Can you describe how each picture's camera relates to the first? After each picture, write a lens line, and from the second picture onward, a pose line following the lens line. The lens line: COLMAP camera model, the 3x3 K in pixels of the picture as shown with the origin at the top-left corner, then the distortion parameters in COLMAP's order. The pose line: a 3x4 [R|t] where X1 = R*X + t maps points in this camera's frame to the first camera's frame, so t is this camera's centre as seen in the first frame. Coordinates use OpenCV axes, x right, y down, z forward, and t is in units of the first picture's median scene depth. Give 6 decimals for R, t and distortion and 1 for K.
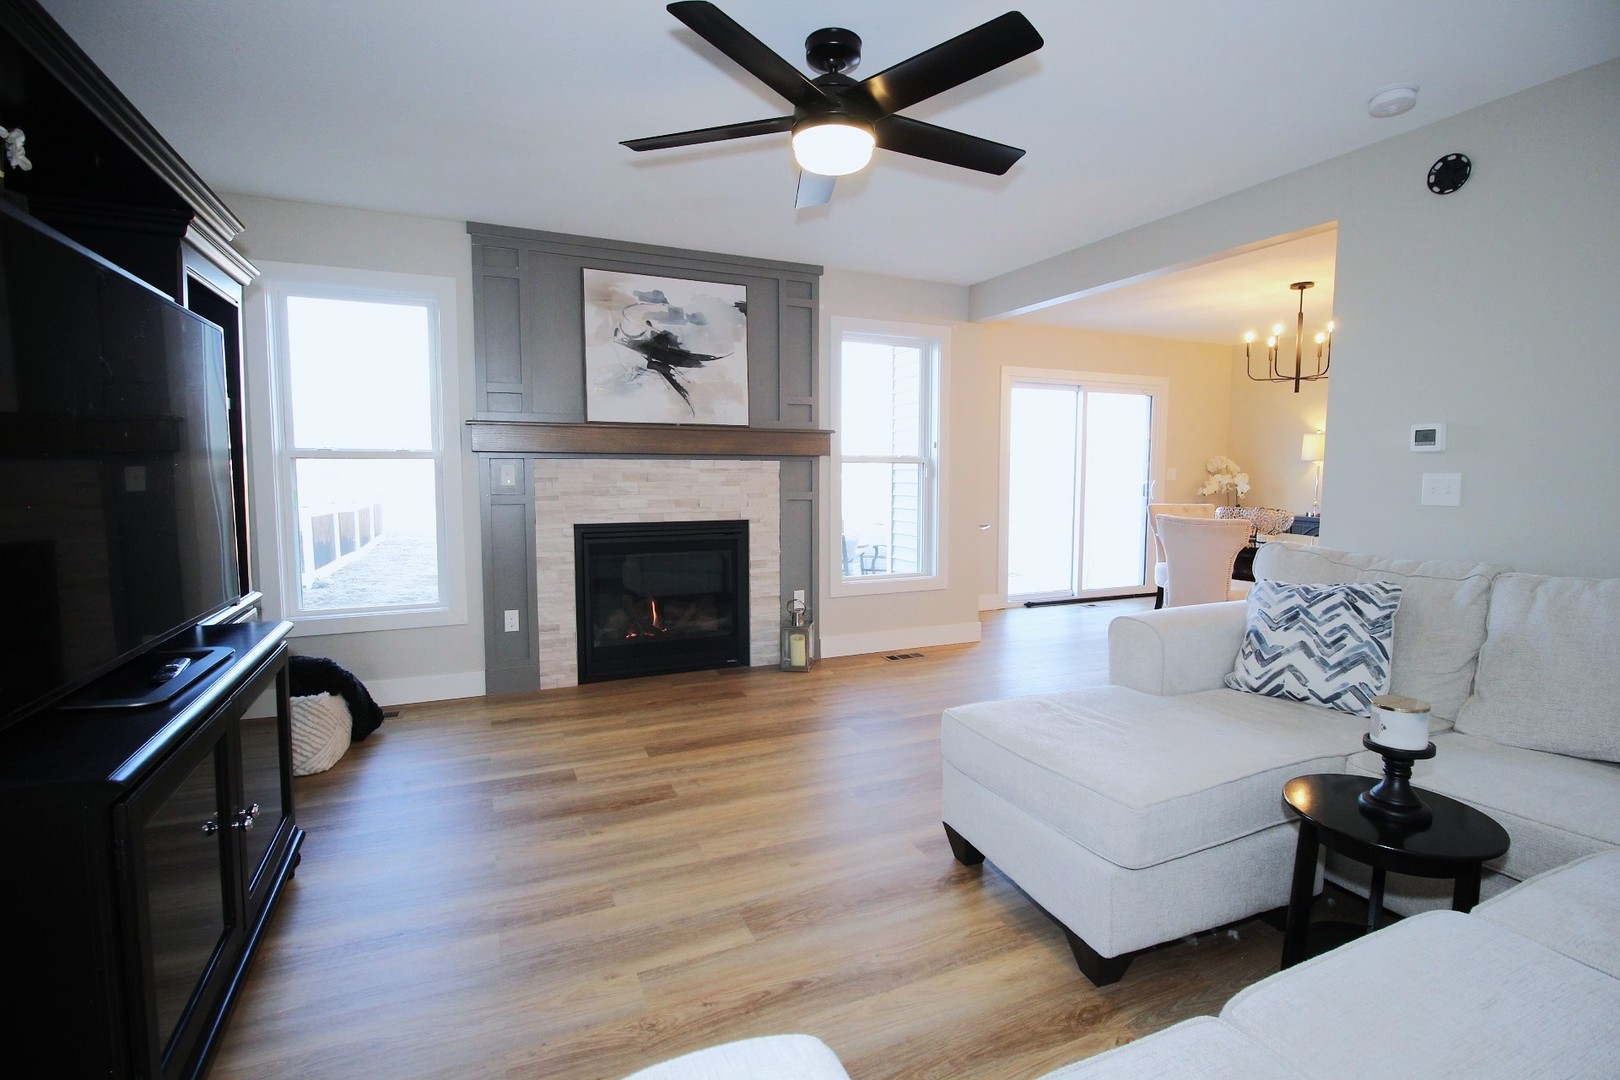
lens RADIAL K [[757.6, 0, 820.1], [0, 757.6, 534.1], [0, 0, 1]] dist [-0.000352, -0.012629]
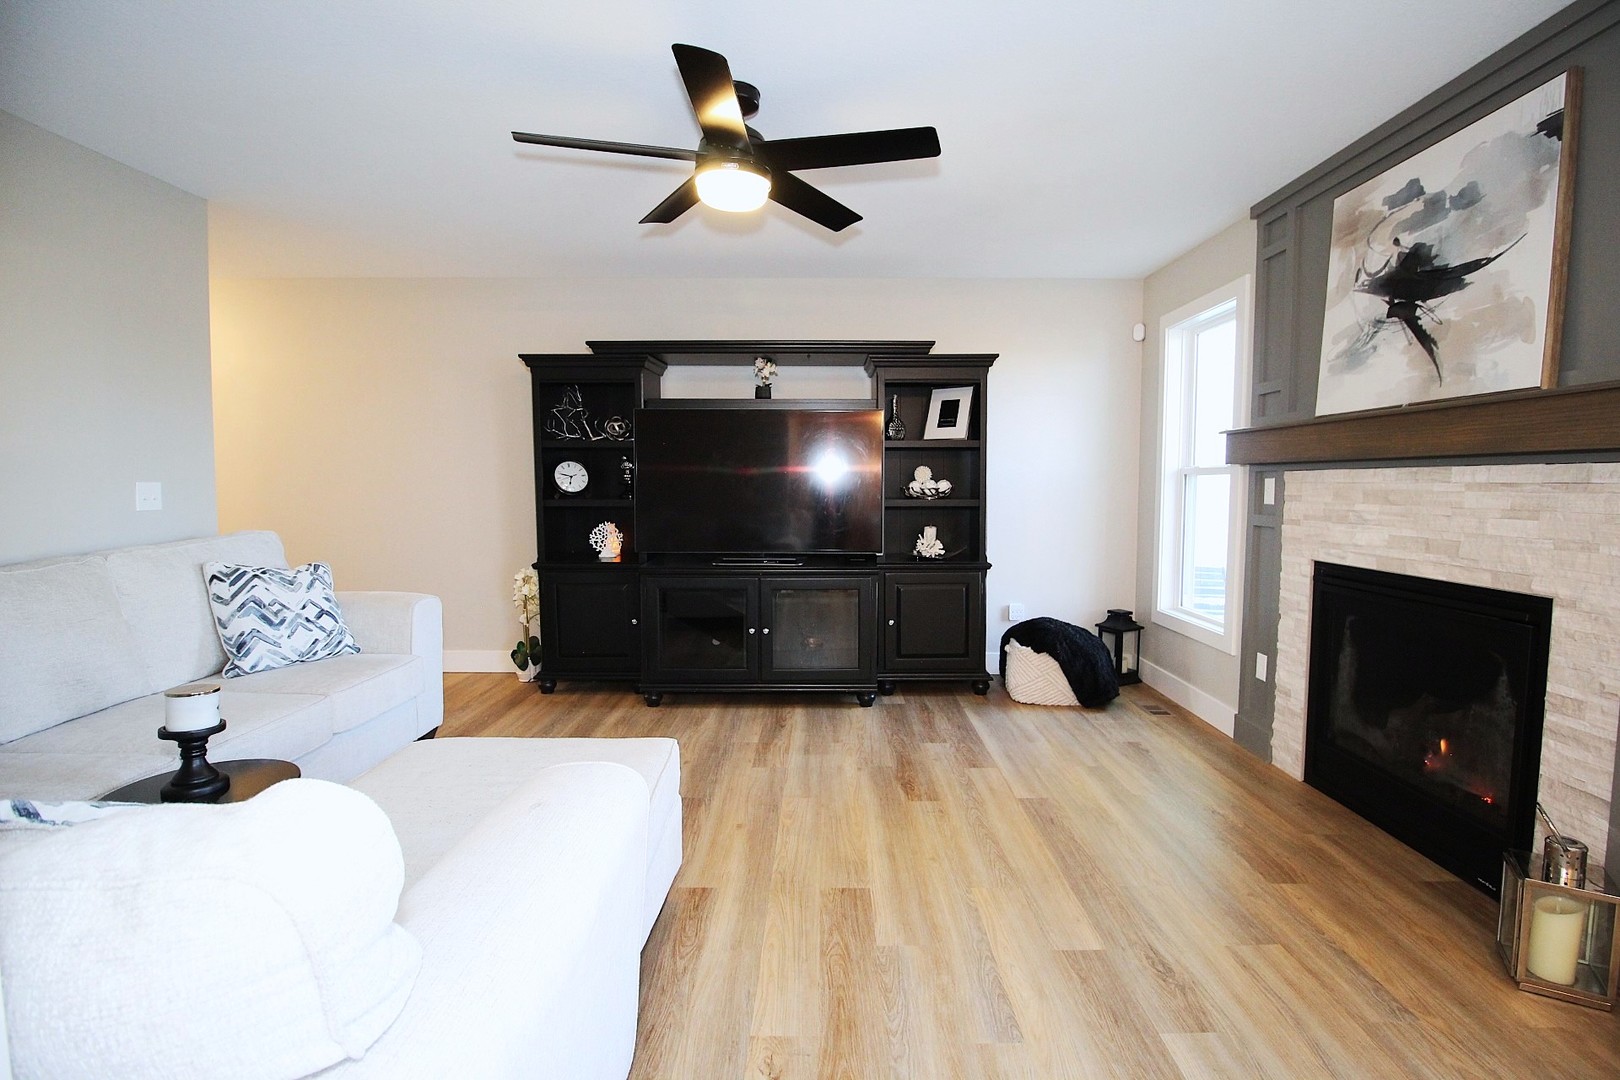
lens RADIAL K [[757.6, 0, 820.1], [0, 757.6, 534.1], [0, 0, 1]] dist [-0.000352, -0.012629]
pose [[-0.424511, 0.056632, -0.903650, 0.519107], [-0.080785, 0.991692, 0.100100, -0.070994], [0.901812, 0.115495, -0.416409, 0.860741]]
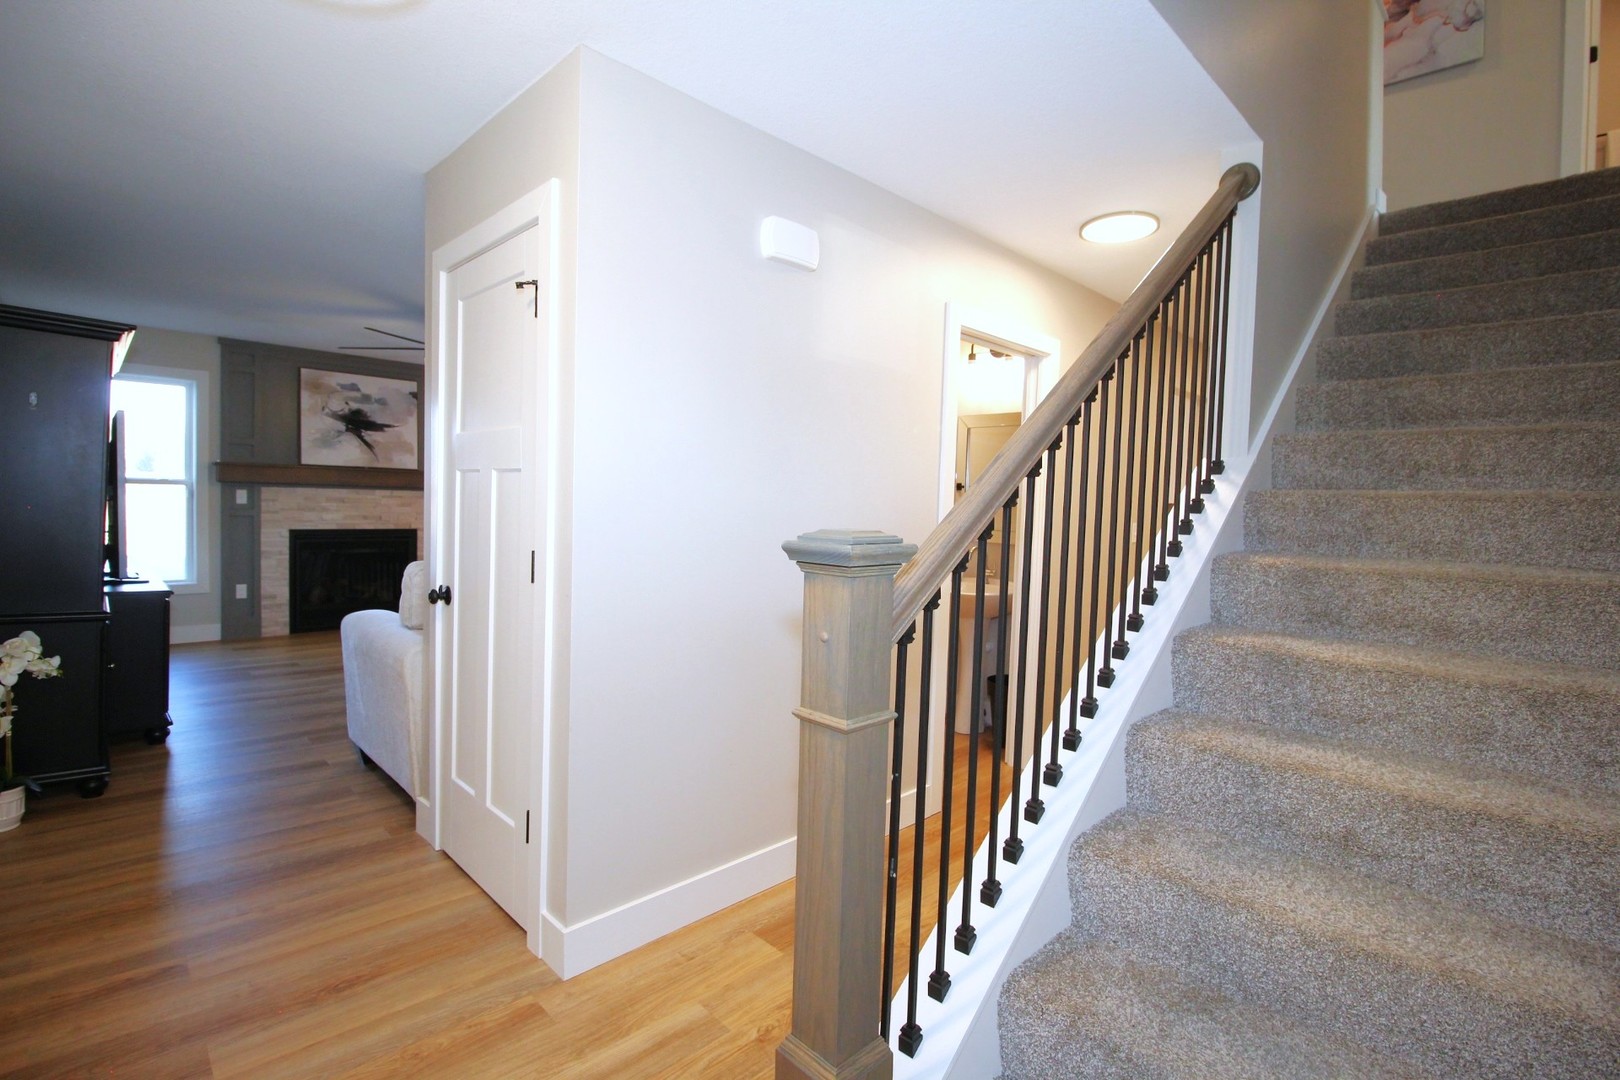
lens RADIAL K [[757.6, 0, 820.1], [0, 757.6, 534.1], [0, 0, 1]] dist [-0.000352, -0.012629]
pose [[0.940603, 0.007187, 0.339431, 0.170273], [0.008635, 0.998946, -0.045079, 0.074725], [-0.339398, 0.045332, 0.939550, -0.809035]]
